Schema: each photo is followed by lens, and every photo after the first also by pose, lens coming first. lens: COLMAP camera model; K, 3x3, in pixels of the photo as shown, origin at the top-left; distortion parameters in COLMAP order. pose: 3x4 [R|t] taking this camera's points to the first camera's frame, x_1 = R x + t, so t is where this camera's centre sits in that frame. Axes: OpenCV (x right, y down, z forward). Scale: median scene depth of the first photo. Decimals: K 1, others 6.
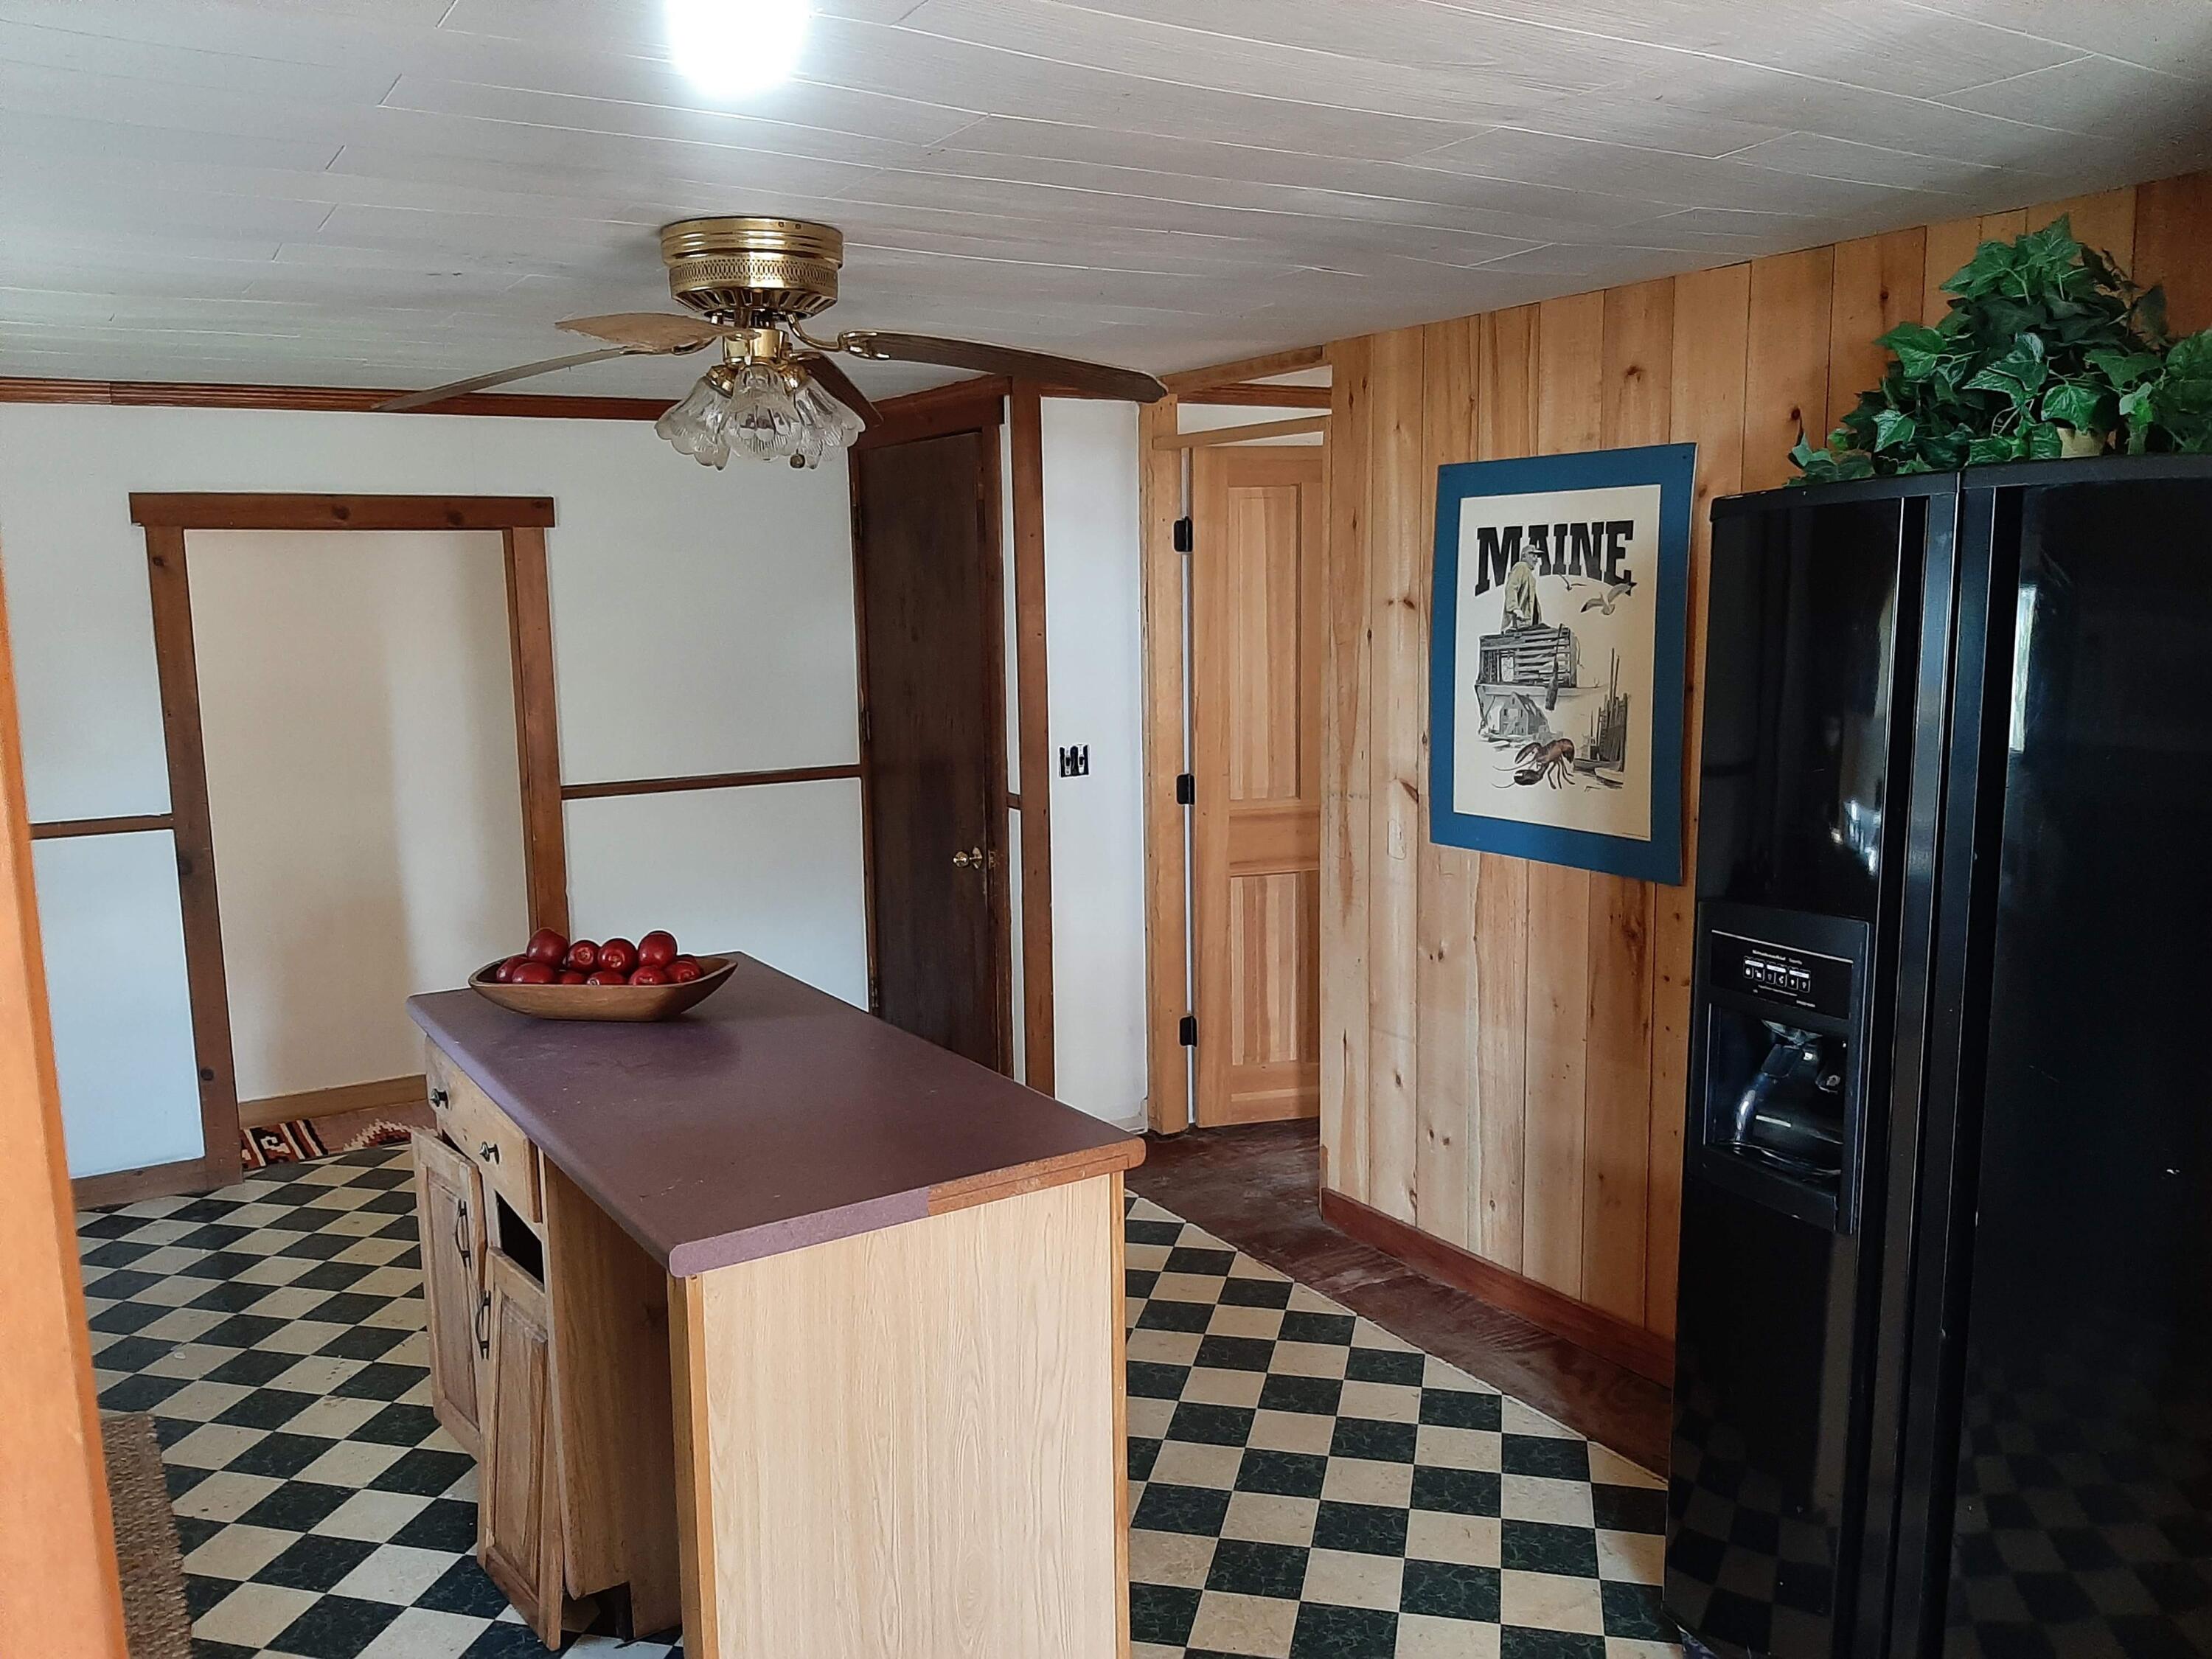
lens RADIAL K [[1723.6, 0, 1079.7], [0, 1723.6, 835.7], [0, 0, 1]] dist [0.077335, -0.149018]
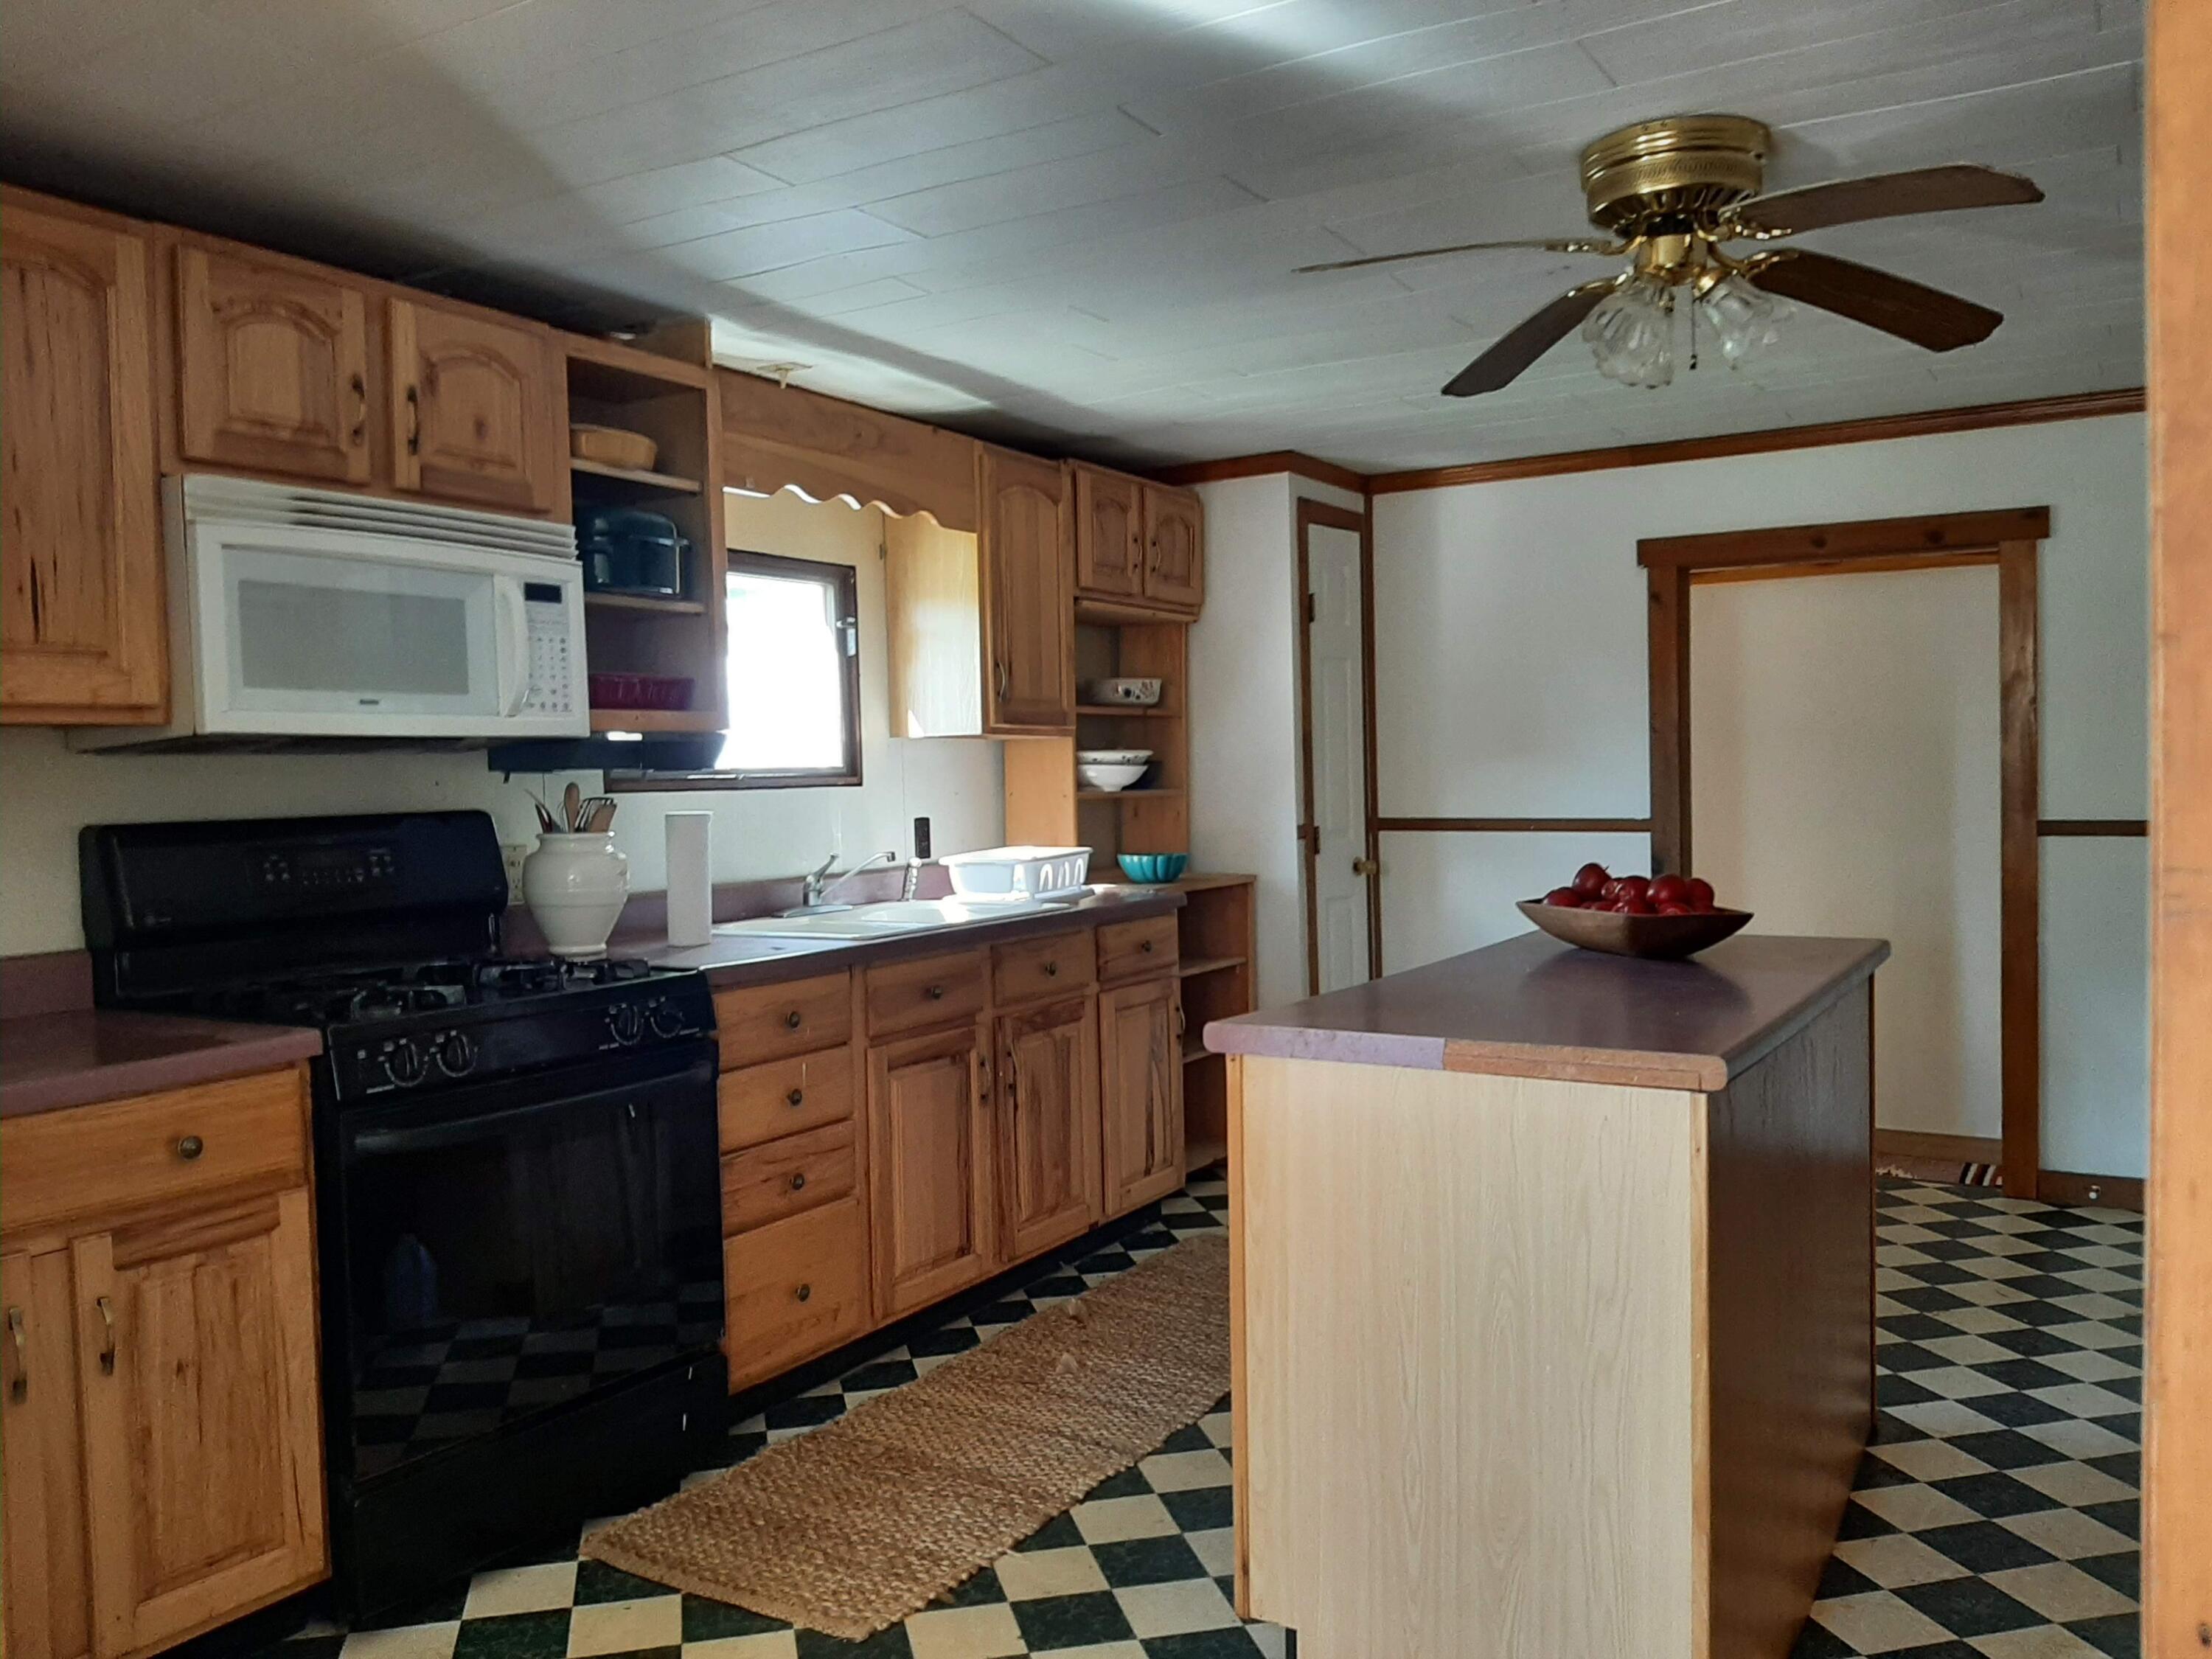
lens RADIAL K [[1723.6, 0, 1079.7], [0, 1723.6, 835.7], [0, 0, 1]] dist [0.077335, -0.149018]
pose [[0.447826, 0.043479, -0.893063, 0.319984], [-0.122564, 0.992373, -0.013146, 0.058053], [0.885681, 0.115345, 0.449739, 0.162641]]
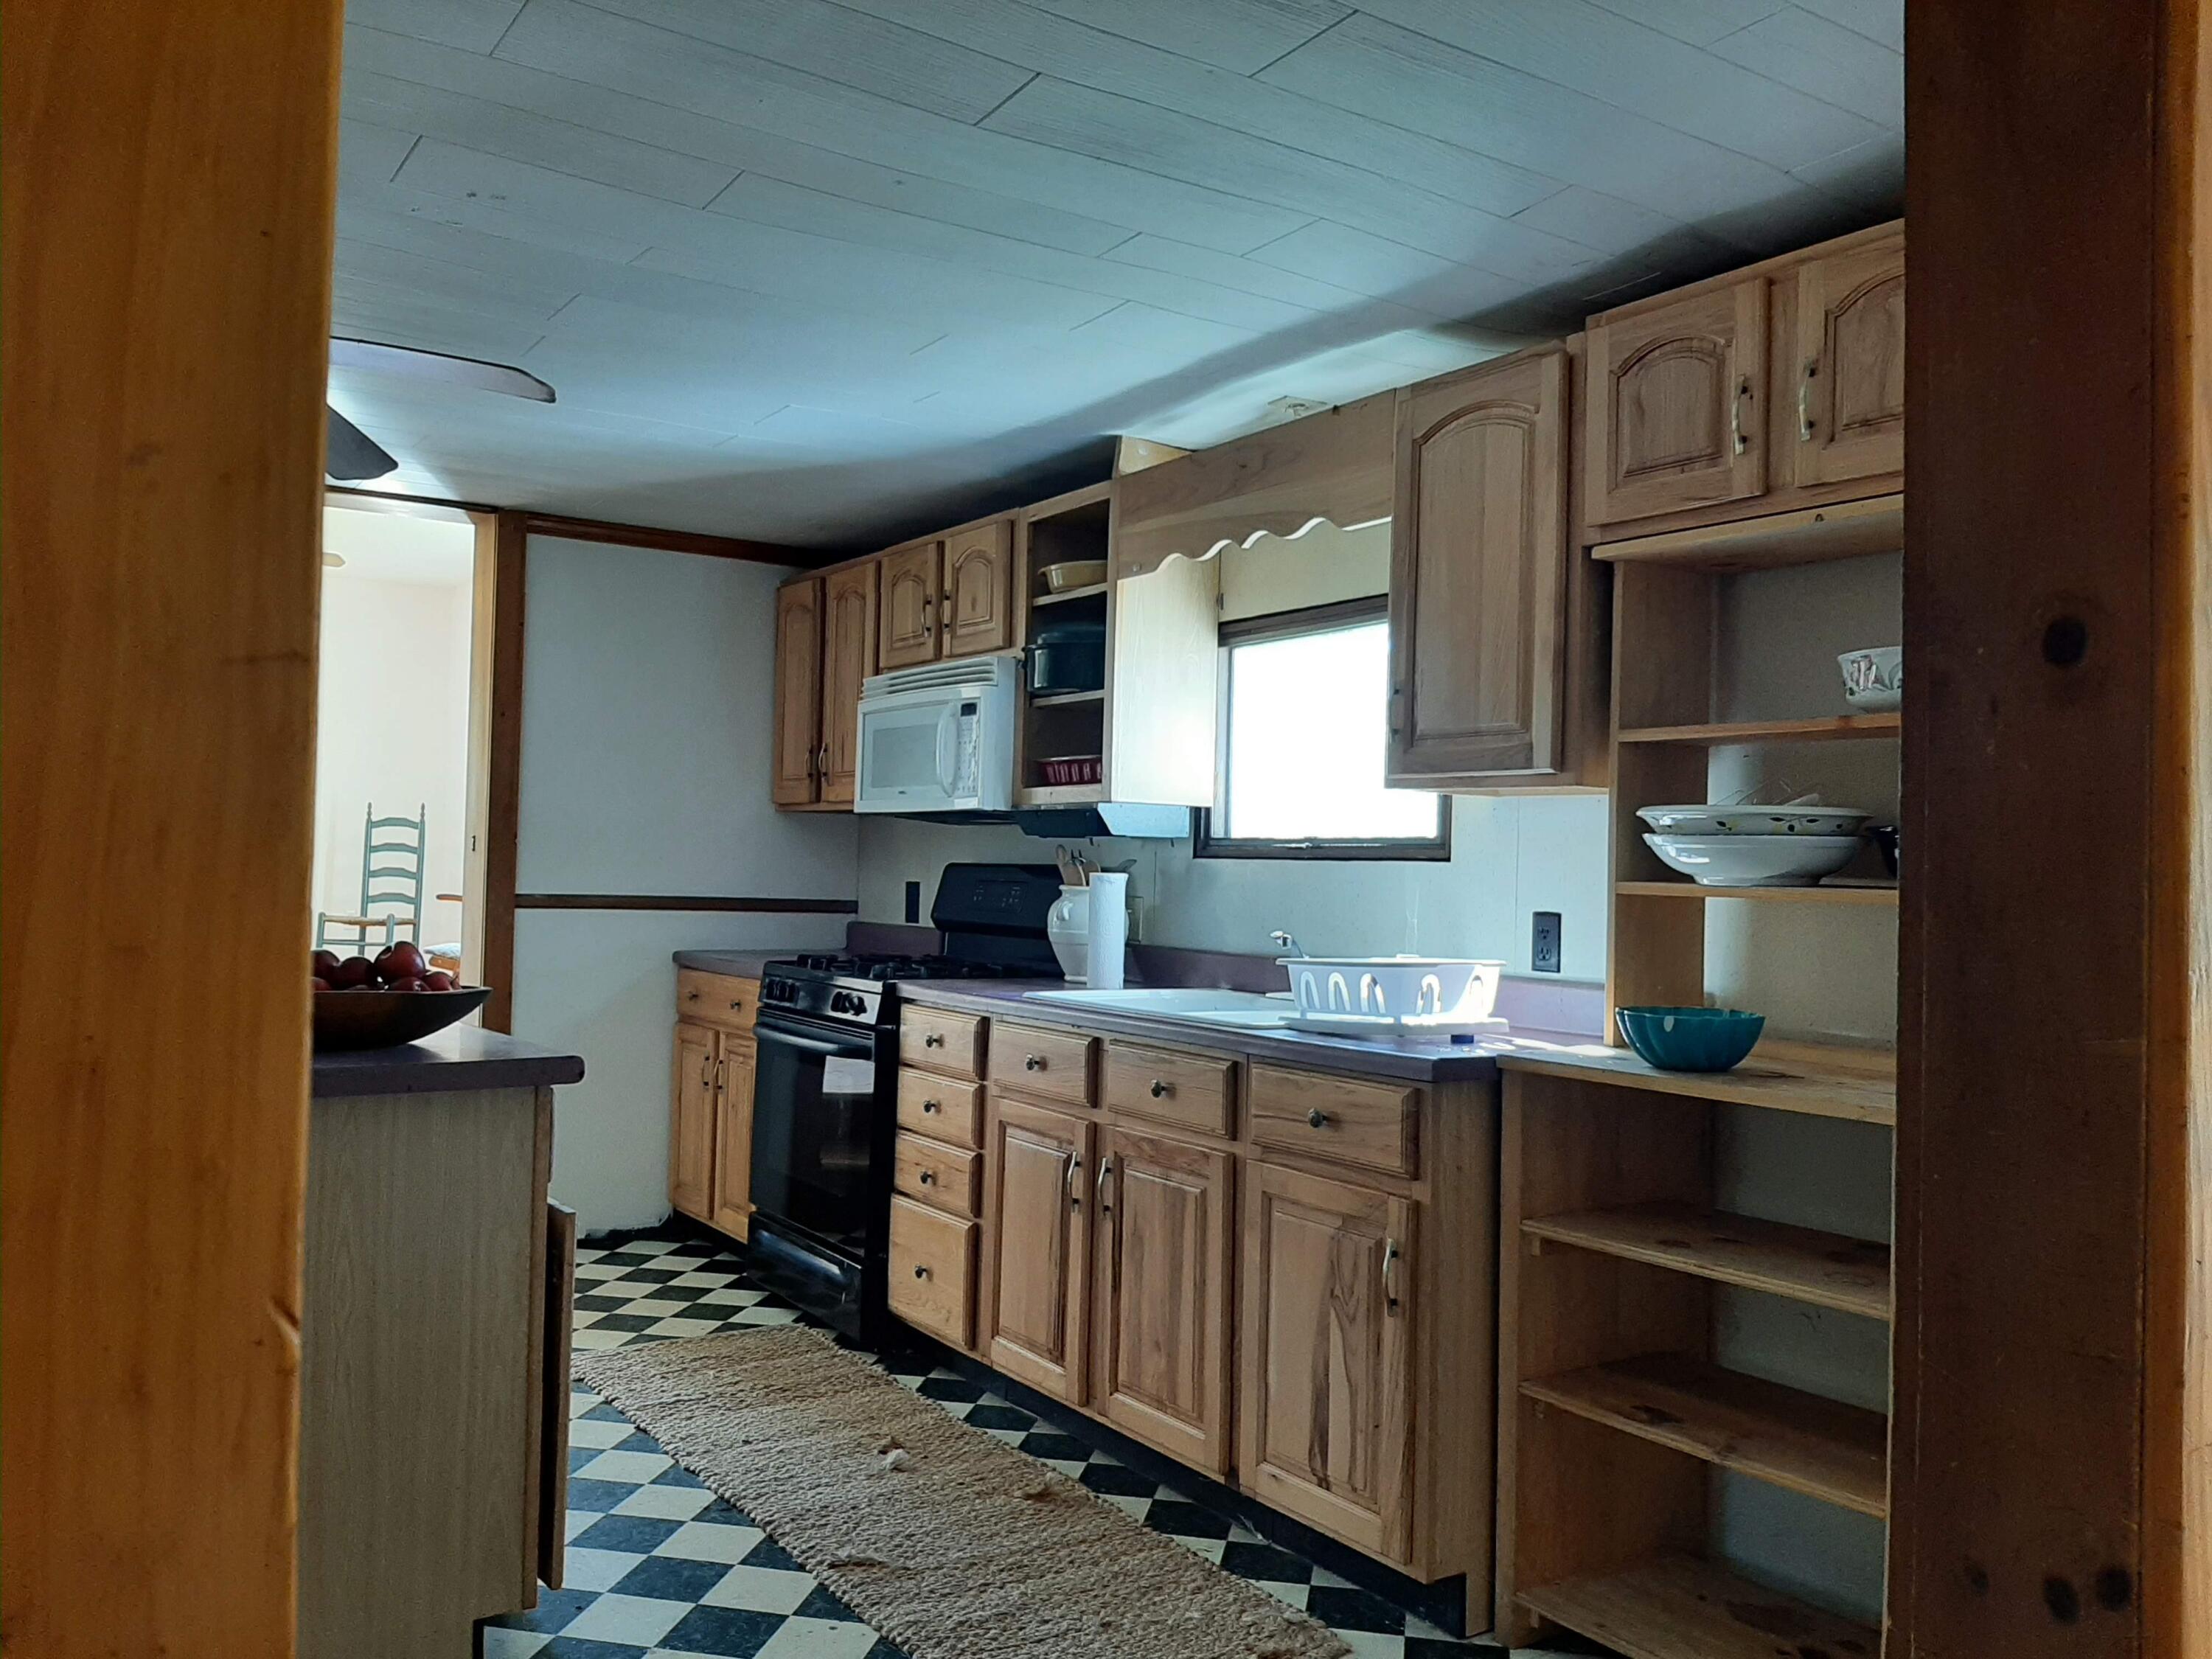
lens RADIAL K [[1721.7, 0, 1070.3], [0, 1721.7, 837.6], [0, 0, 1]] dist [0.062257, -0.097678]
pose [[-0.999592, -0.004679, -0.028184, -0.397001], [-0.008388, 0.991085, 0.132967, -0.072929], [0.027310, 0.133149, -0.990720, 1.200255]]
